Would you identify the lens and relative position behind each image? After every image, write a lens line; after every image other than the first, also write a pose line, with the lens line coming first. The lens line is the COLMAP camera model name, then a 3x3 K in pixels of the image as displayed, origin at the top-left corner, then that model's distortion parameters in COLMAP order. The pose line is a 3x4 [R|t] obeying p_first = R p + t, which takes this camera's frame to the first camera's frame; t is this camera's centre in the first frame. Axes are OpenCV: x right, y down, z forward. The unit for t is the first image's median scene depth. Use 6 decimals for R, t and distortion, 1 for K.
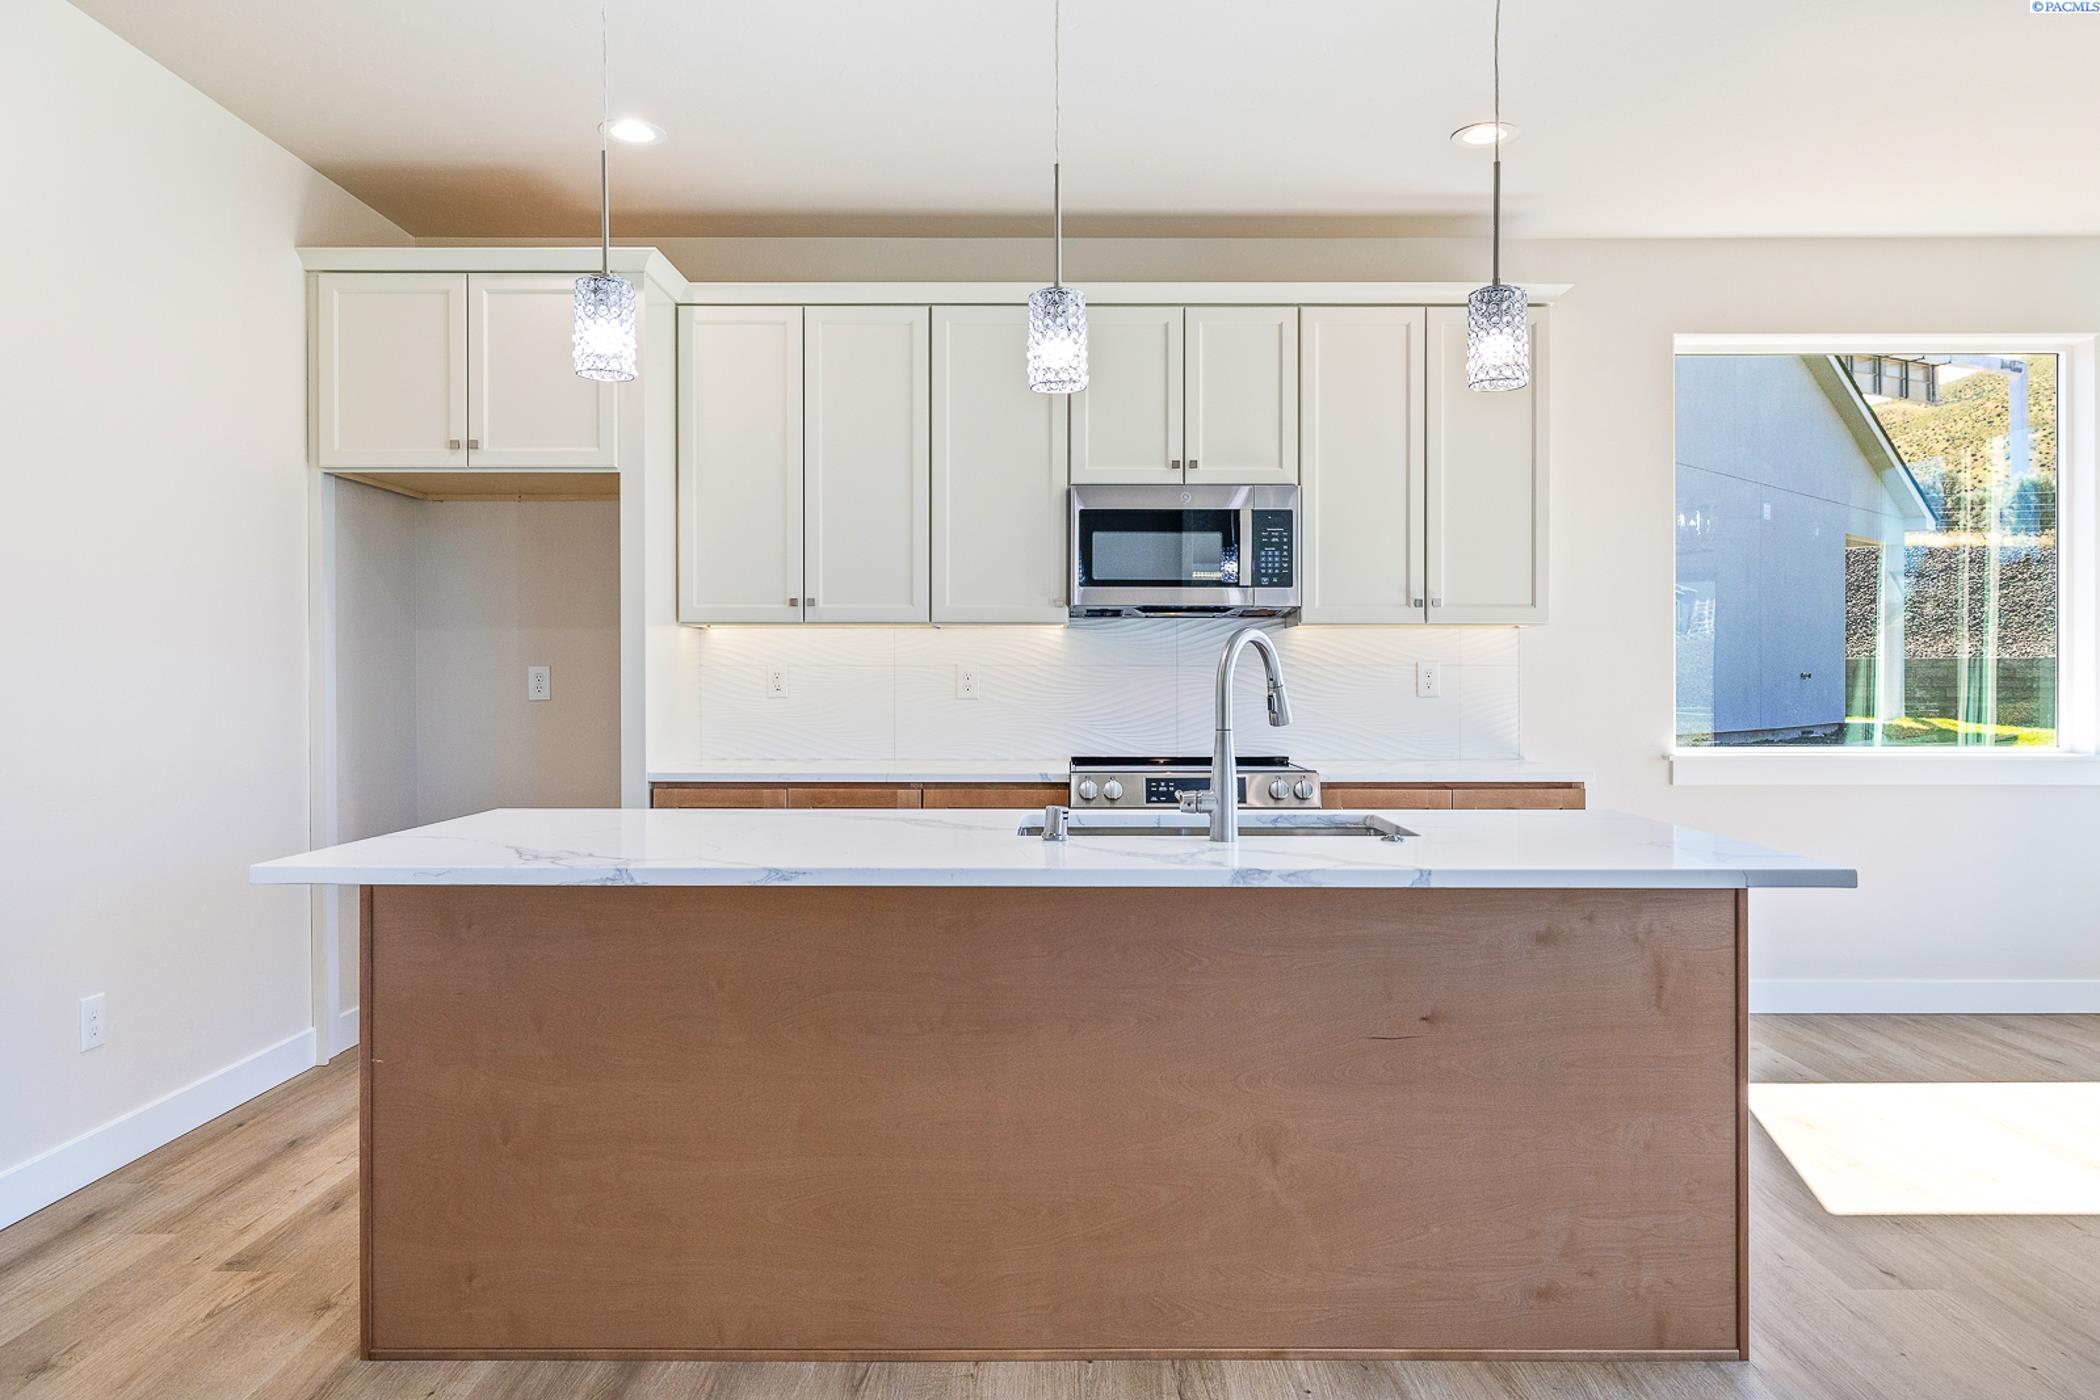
lens RADIAL K [[1390.9, 0, 1061.8], [0, 1390.9, 678.5], [0, 0, 1]] dist [0.003863, -0.013821]
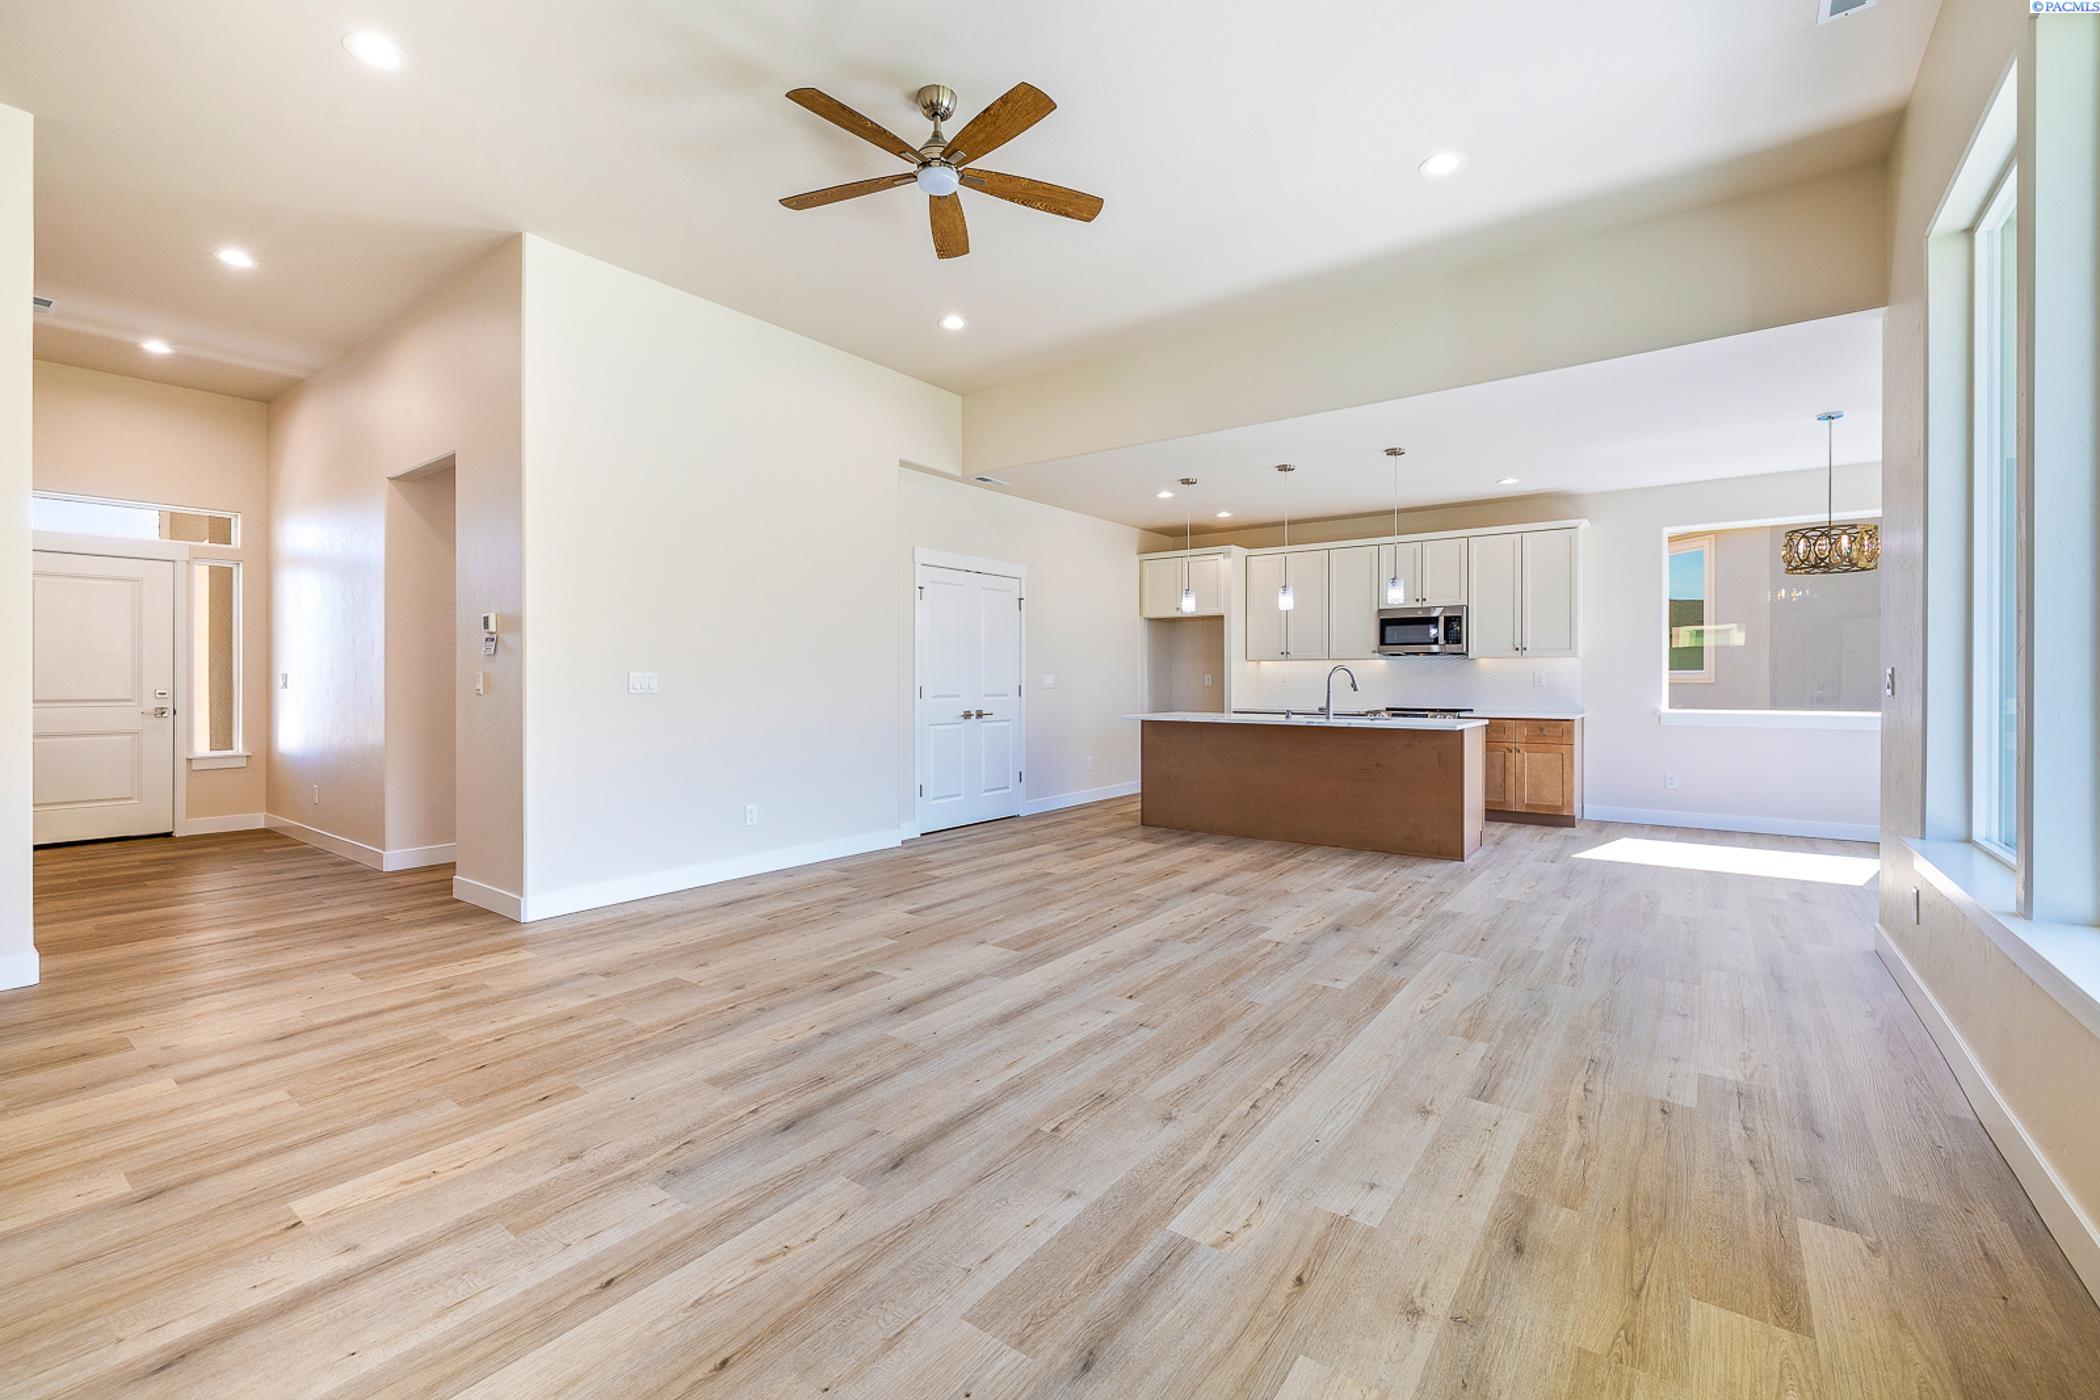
lens RADIAL K [[911.2, 0, 1049.2], [0, 911.2, 657.7], [0, 0, 1]] dist [0.003409, 0.000005]
pose [[0.805384, -0.012945, -0.592612, 0.561272], [-0.001681, 0.999708, -0.024122, 0.003283], [0.592751, 0.020423, 0.805127, -0.870419]]
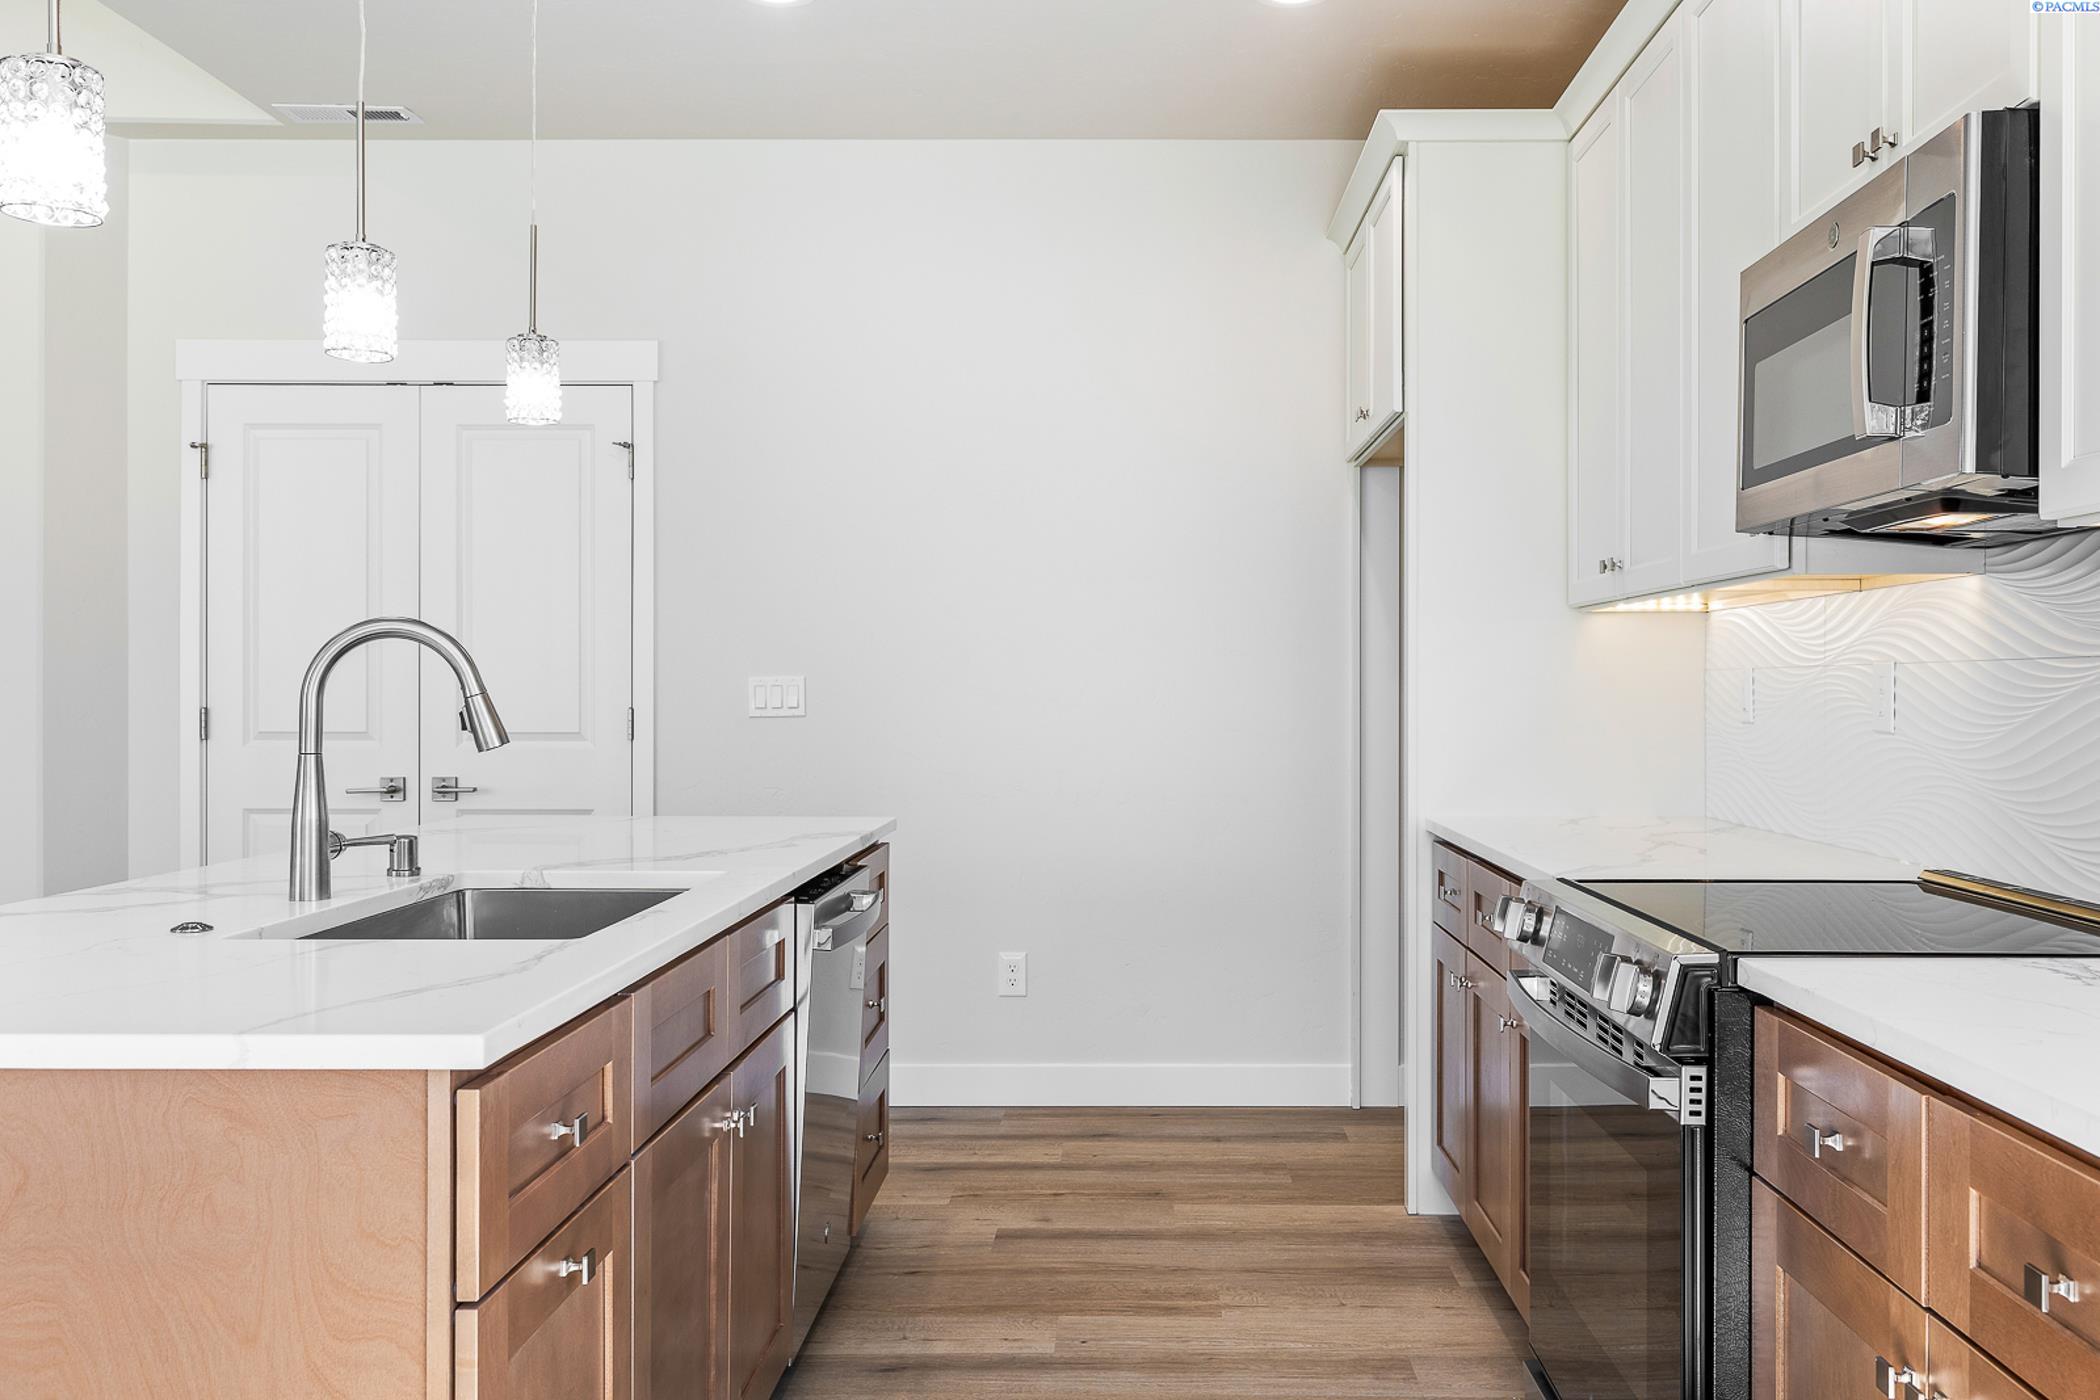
lens RADIAL K [[1766.6, 0, 1048.9], [0, 1766.6, 692.5], [0, 0, 1]] dist [0.006819, 0.015202]
pose [[-0.006418, 0.002335, -0.999977, 0.597136], [-0.003266, 0.999992, 0.002356, 0.000225], [0.999974, 0.003281, -0.006411, 0.746448]]
